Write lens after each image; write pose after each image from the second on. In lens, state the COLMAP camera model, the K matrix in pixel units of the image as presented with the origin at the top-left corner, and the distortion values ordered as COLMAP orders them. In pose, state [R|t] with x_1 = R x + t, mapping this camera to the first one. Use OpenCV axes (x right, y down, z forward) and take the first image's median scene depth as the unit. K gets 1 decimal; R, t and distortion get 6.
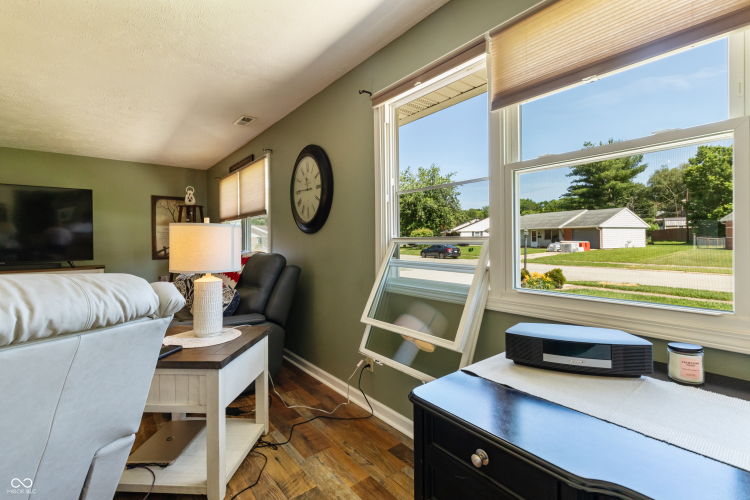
lens RADIAL K [[340.6, 0, 377.4], [0, 340.6, 246.9], [0, 0, 1]] dist [0.008770, -0.000839]
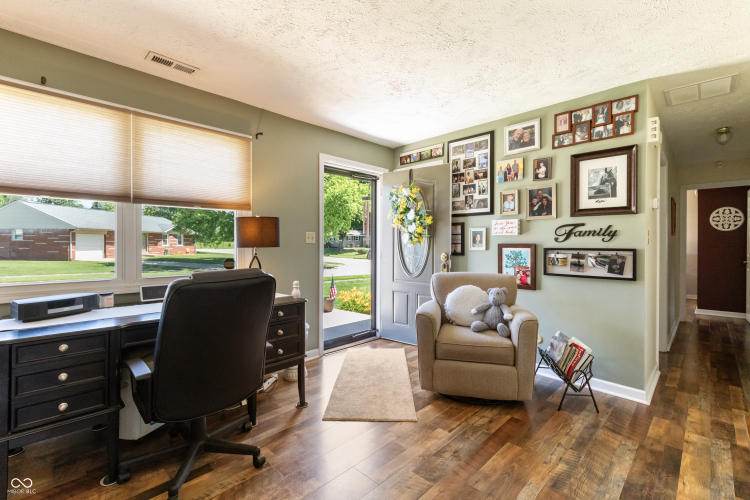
lens RADIAL K [[340.6, 0, 376.9], [0, 340.6, 245.6], [0, 0, 1]] dist [0.008770, -0.000839]
pose [[-0.125092, 0.010043, 0.992094, -0.042258], [0.020047, 0.999770, -0.007593, 0.000717], [-0.991943, 0.018939, -0.125264, -0.013630]]
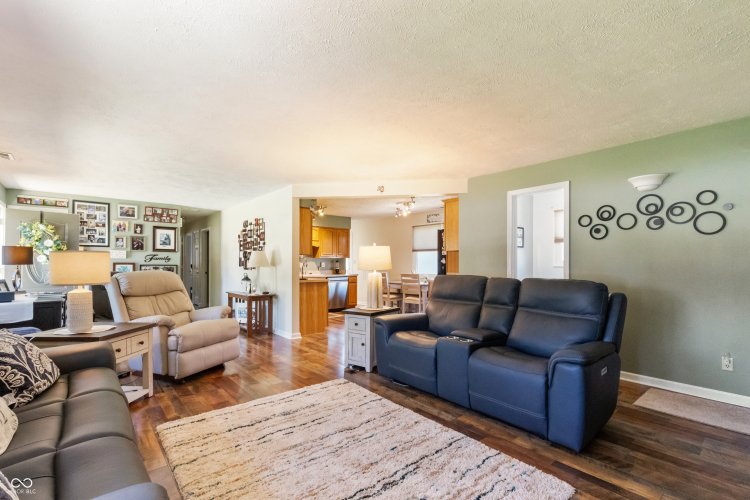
lens RADIAL K [[340.6, 0, 362.8], [0, 340.6, 264.9], [0, 0, 1]] dist [0.008770, -0.000839]
pose [[-0.999926, 0.004835, 0.011171, -0.090179], [0.005090, 0.999723, 0.022957, -0.002213], [-0.011057, 0.023012, -0.999674, 0.126686]]
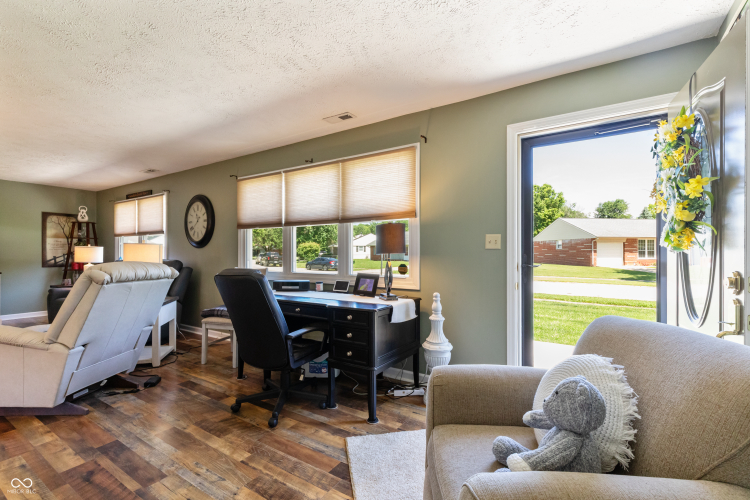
lens RADIAL K [[340.6, 0, 377.8], [0, 340.6, 252.8], [0, 0, 1]] dist [0.008770, -0.000839]
pose [[0.950320, 0.010344, 0.311103, 0.009319], [-0.003561, 0.999744, -0.022366, 0.001538], [-0.311255, 0.020147, 0.950113, -0.069931]]
